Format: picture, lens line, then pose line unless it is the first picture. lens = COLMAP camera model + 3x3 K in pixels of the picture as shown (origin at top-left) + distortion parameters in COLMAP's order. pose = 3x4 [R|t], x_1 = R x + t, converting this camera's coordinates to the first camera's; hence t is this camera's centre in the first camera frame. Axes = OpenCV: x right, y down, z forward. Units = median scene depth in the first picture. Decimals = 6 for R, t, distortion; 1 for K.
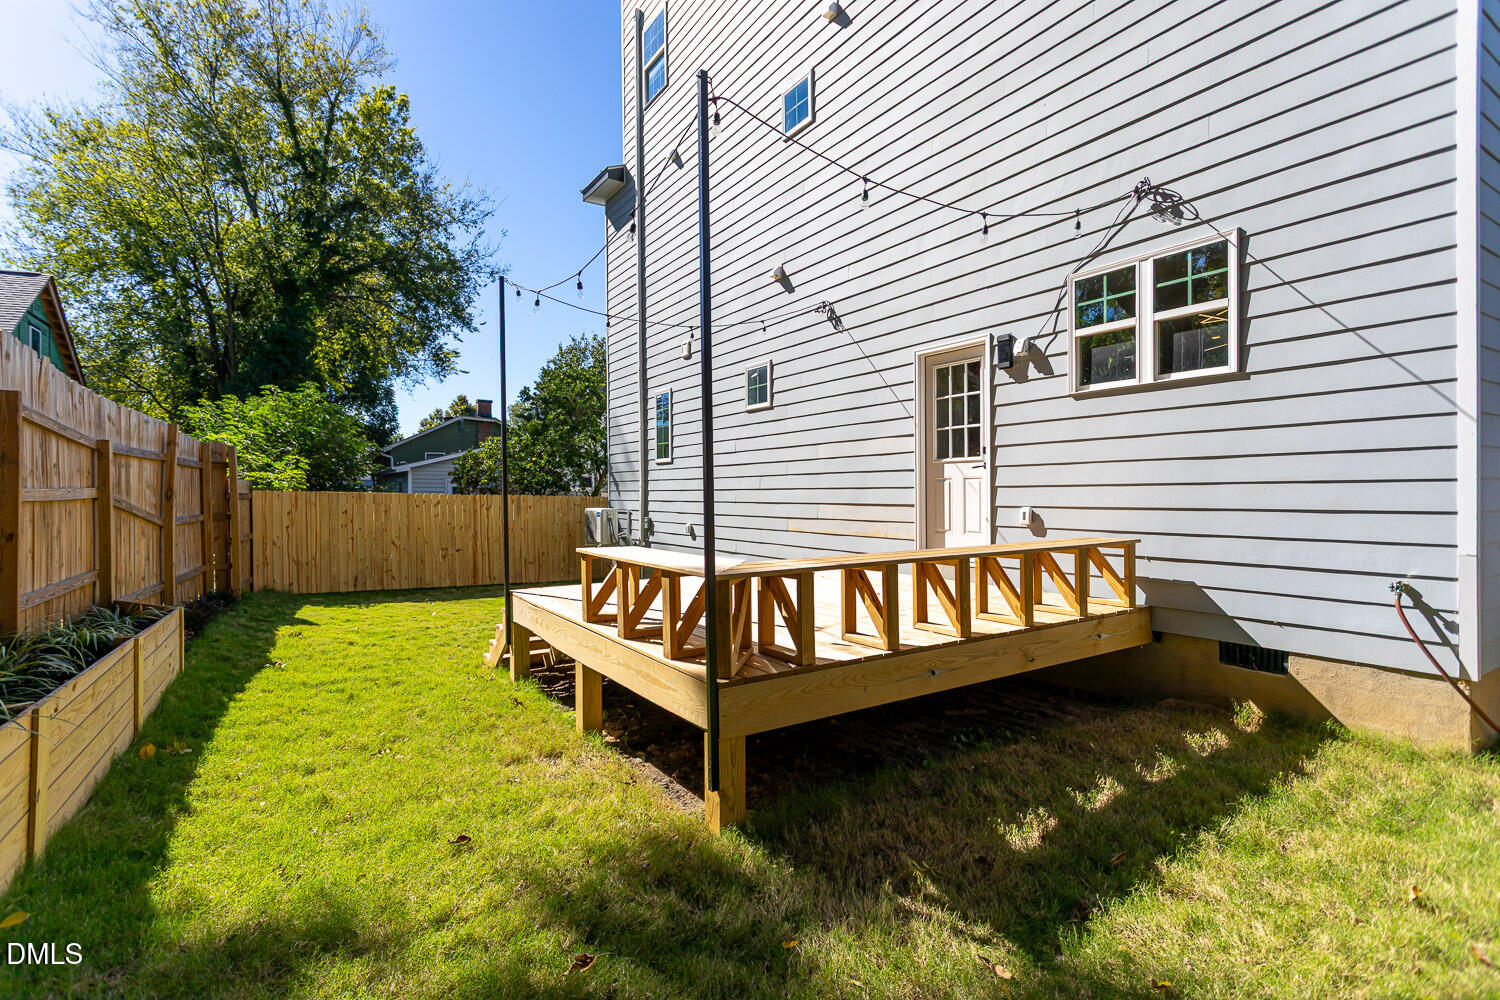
lens RADIAL K [[720.9, 0, 751.4], [0, 720.9, 505.8], [0, 0, 1]] dist [0.002136, 0.000277]
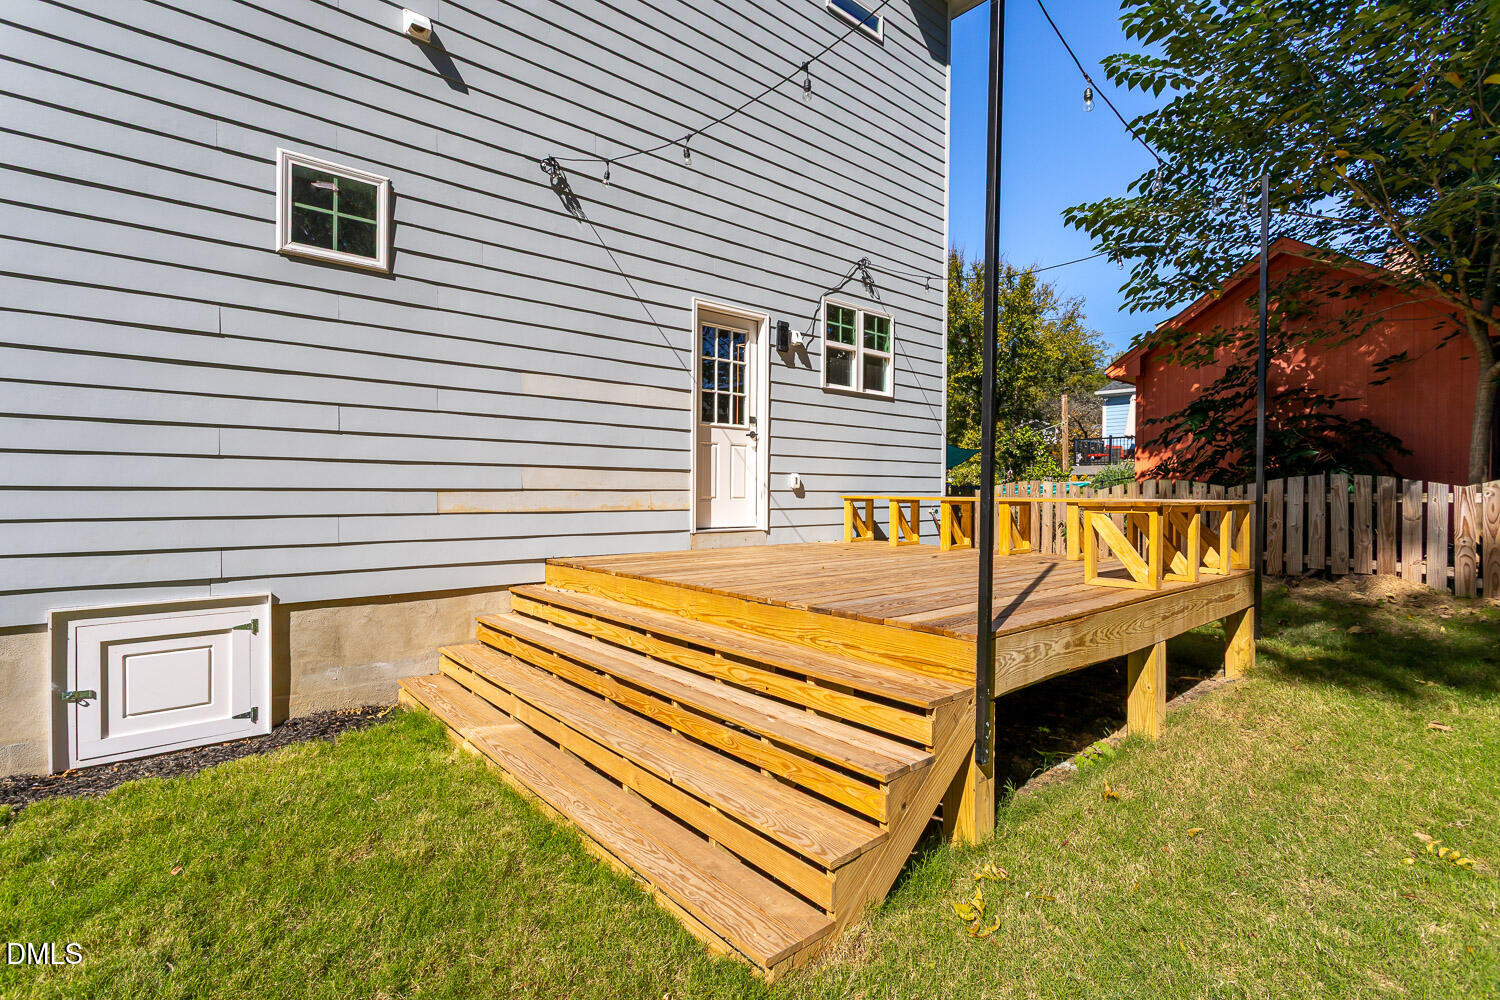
lens RADIAL K [[720.9, 0, 752.0], [0, 720.9, 485.6], [0, 0, 1]] dist [0.002136, 0.000277]
pose [[-0.153558, 0.000552, 0.988139, -0.740835], [0.003929, 0.999992, 0.000052, 0.019994], [-0.988132, 0.003890, -0.153559, 1.187435]]
